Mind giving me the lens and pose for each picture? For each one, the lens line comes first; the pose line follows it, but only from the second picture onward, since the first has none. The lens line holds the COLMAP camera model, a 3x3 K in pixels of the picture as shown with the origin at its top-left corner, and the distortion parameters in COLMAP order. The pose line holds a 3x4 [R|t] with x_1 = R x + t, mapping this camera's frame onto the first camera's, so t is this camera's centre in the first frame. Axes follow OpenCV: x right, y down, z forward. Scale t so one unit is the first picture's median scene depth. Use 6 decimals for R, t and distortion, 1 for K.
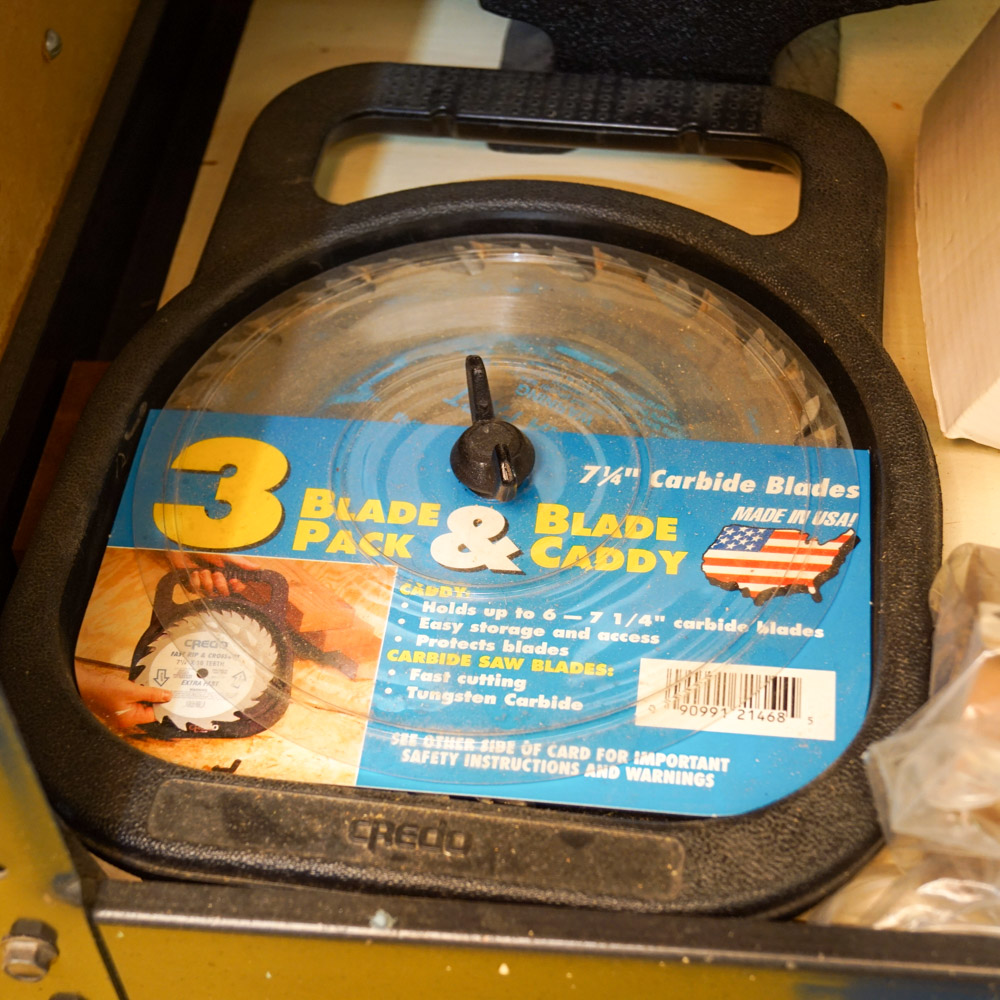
lens RADIAL K [[1612.7, 0, 500.0], [0, 1612.7, 500.0], [0, 0, 1]] dist [0.024101, 0.112572]
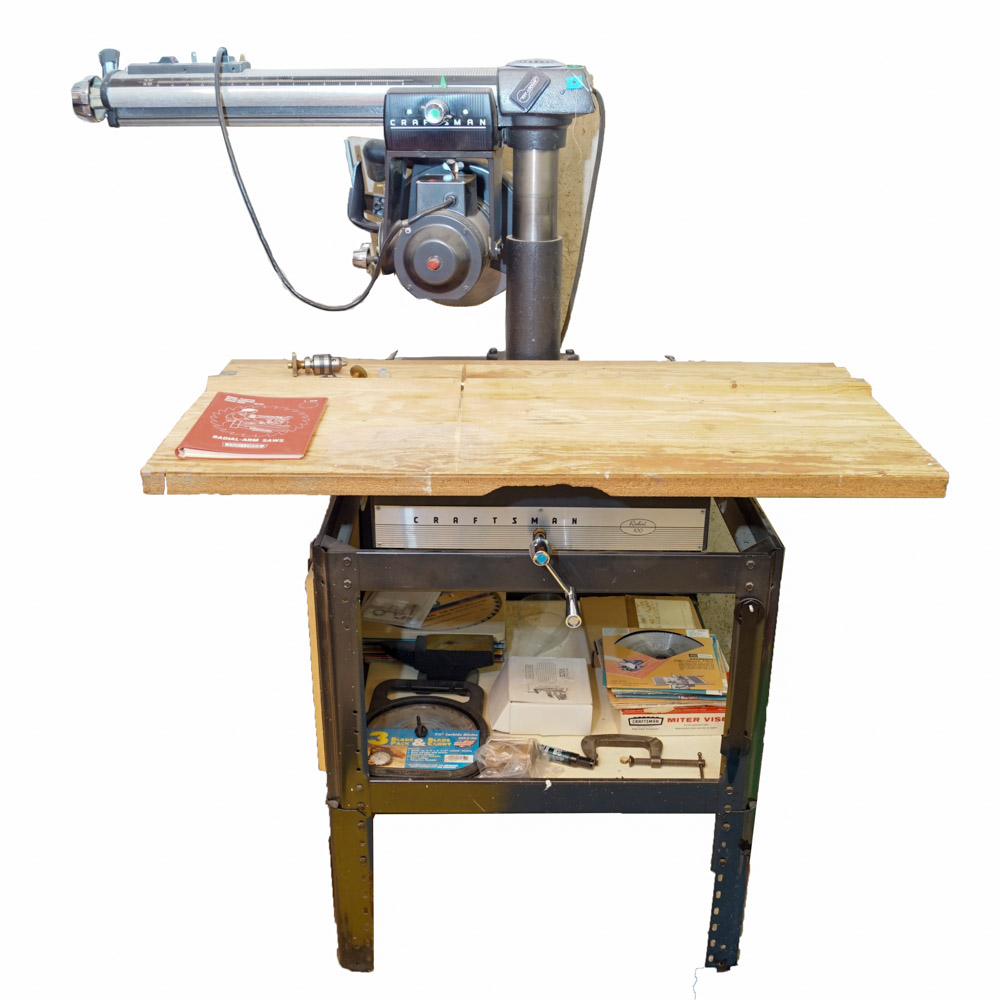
lens RADIAL K [[1146.5, 0, 496.7], [0, 1146.5, 518.1], [0, 0, 1]] dist [-0.082654, -0.012601]
pose [[0.992538, -0.000294, 0.121932, -0.257819], [0.057962, 0.880925, -0.469693, 1.368723], [-0.107274, 0.473256, 0.874369, -3.384430]]
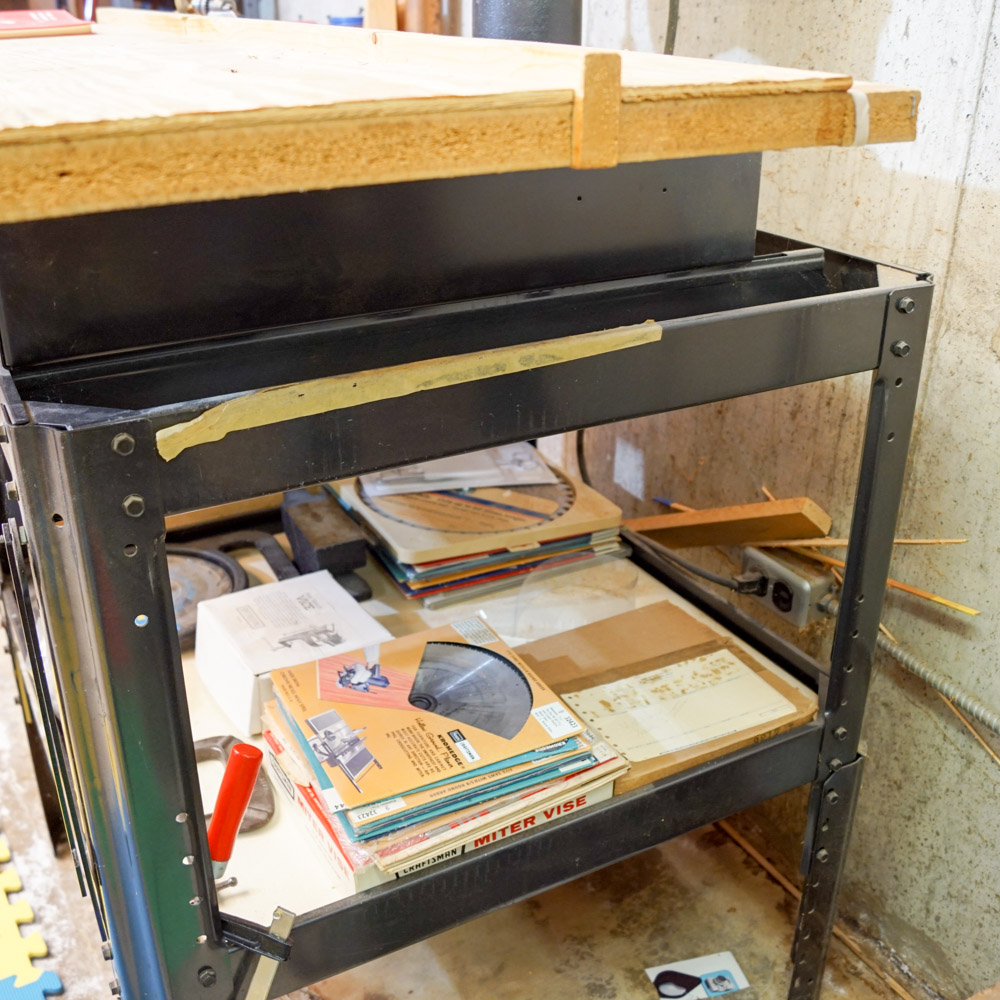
lens RADIAL K [[1146.5, 0, 496.7], [0, 1146.5, 518.1], [0, 0, 1]] dist [-0.082654, -0.012601]
pose [[0.576727, 0.397693, -0.713601, 2.531067], [-0.653341, 0.748935, -0.110641, -0.426445], [0.490440, 0.530034, 0.691760, -0.705169]]
